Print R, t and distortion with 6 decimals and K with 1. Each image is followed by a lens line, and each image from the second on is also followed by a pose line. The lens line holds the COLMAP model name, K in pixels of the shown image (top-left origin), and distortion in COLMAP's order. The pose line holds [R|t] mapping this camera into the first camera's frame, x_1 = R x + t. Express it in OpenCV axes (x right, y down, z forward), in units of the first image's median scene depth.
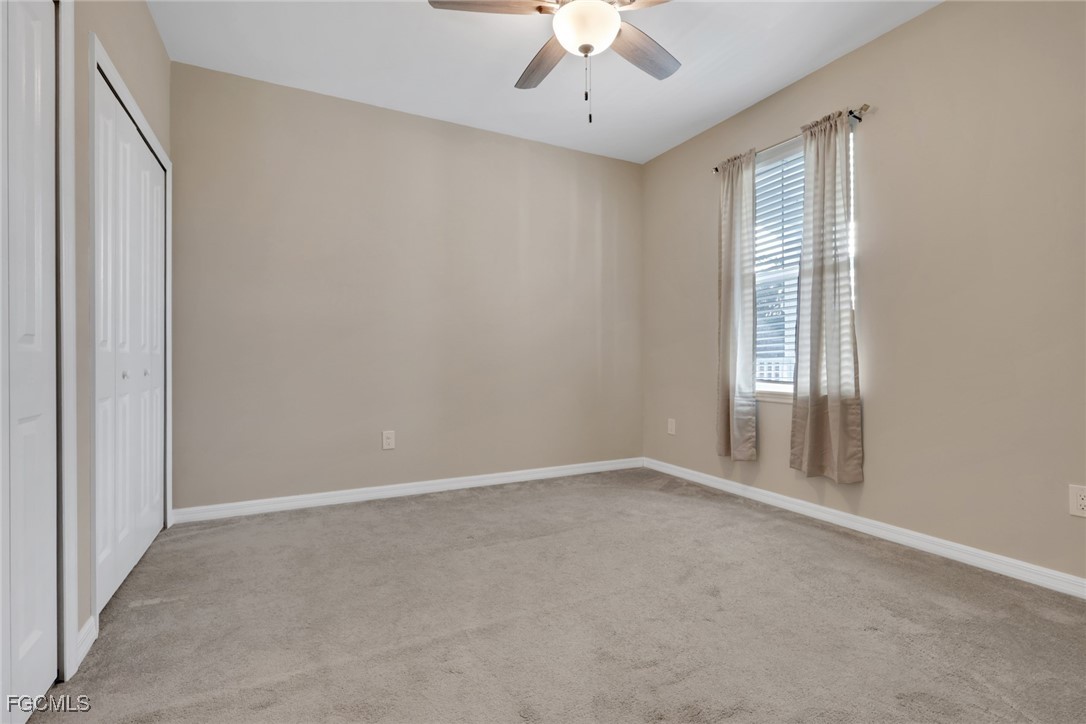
lens RADIAL K [[506.8, 0, 536.1], [0, 506.8, 364.7], [0, 0, 1]] dist [-0.000177, 0.000854]
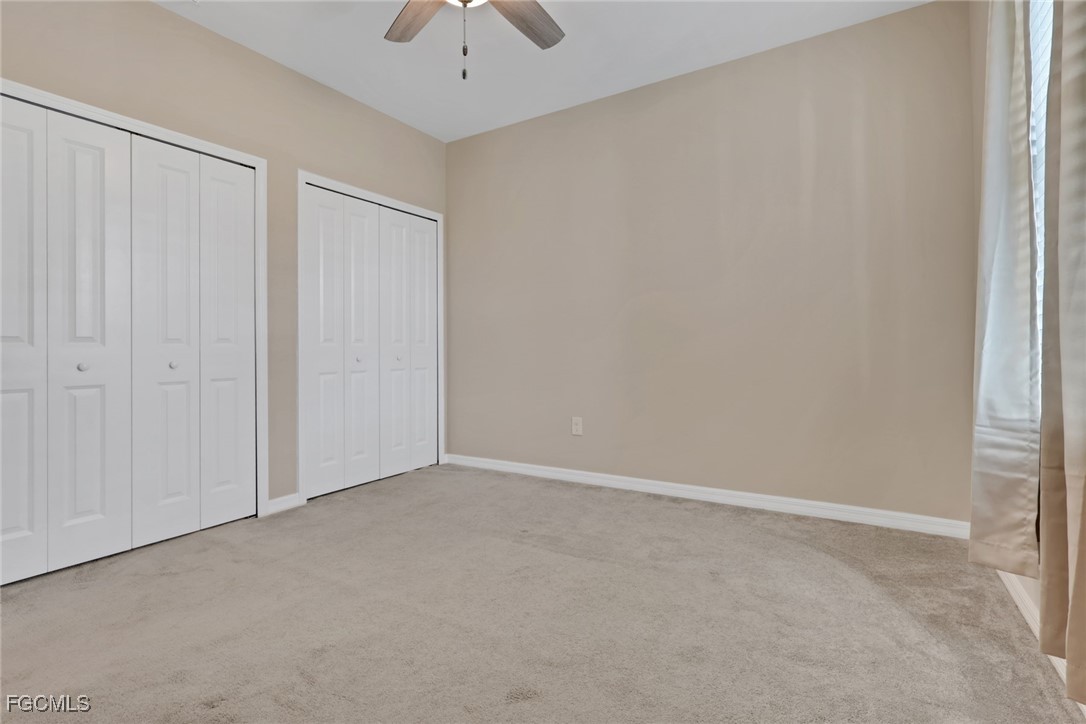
lens RADIAL K [[513.9, 0, 540.2], [0, 513.9, 345.6], [0, 0, 1]] dist [-0.001107, 0.000233]
pose [[0.515431, -0.007846, -0.856895, 0.590691], [-0.000782, 0.999953, -0.009626, -0.004929], [0.856931, 0.005632, 0.515401, 0.413787]]
